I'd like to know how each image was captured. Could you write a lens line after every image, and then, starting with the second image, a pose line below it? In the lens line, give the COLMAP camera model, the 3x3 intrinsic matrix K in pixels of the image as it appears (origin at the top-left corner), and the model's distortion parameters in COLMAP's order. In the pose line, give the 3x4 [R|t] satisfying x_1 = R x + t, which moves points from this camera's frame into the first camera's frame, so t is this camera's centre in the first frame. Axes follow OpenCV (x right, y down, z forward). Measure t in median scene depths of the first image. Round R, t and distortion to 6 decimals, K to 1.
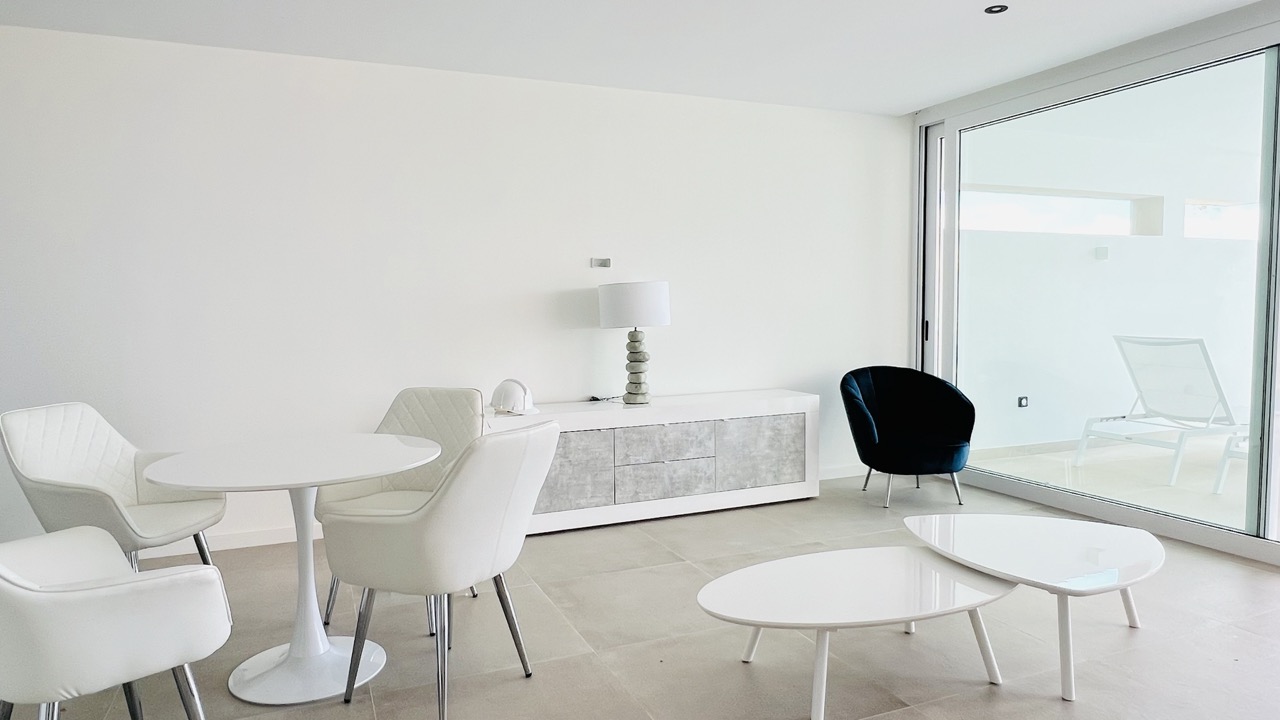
lens RADIAL K [[773.3, 0, 639.6], [0, 773.3, 358.0], [0, 0, 1]] dist [-0.000485, 0.000004]
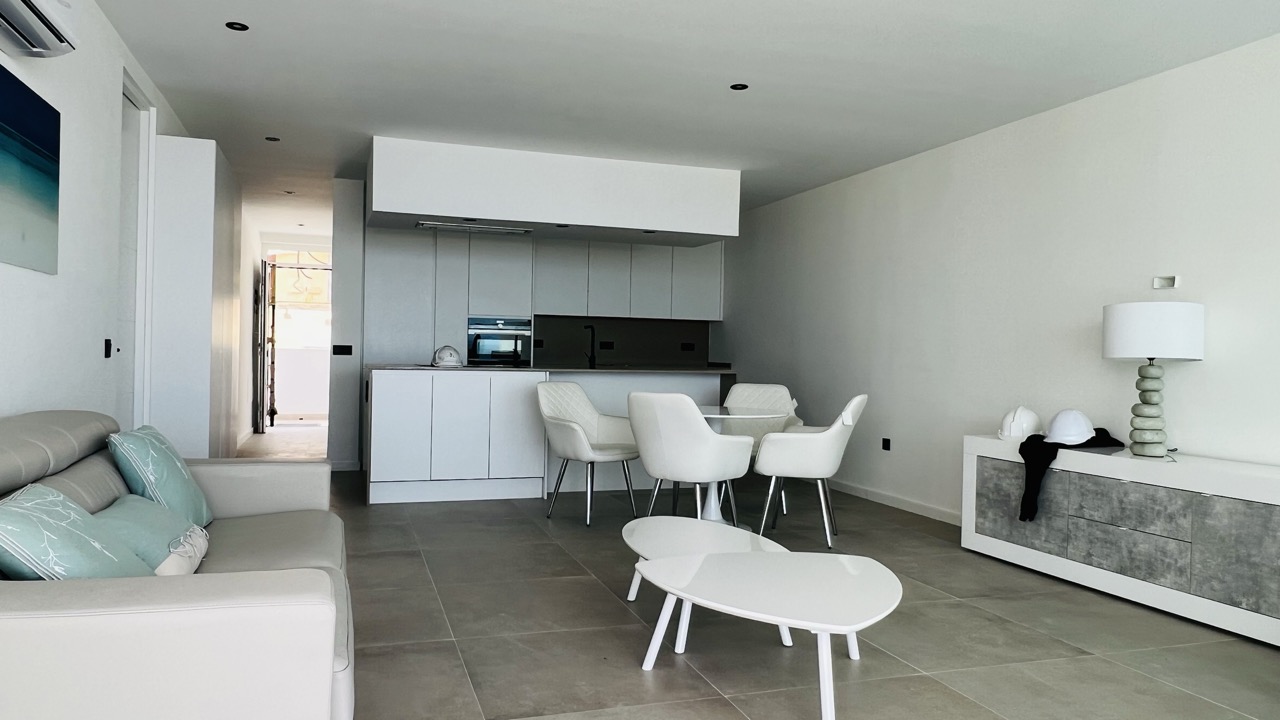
lens RADIAL K [[856.8, 0, 638.0], [0, 856.8, 358.6], [0, 0, 1]] dist [-0.006113, 0.000802]
pose [[-0.068556, 0.014447, -0.997543, 0.932215], [-0.086739, 0.996022, 0.020386, -0.013930], [0.993869, 0.087923, -0.067030, 0.539402]]
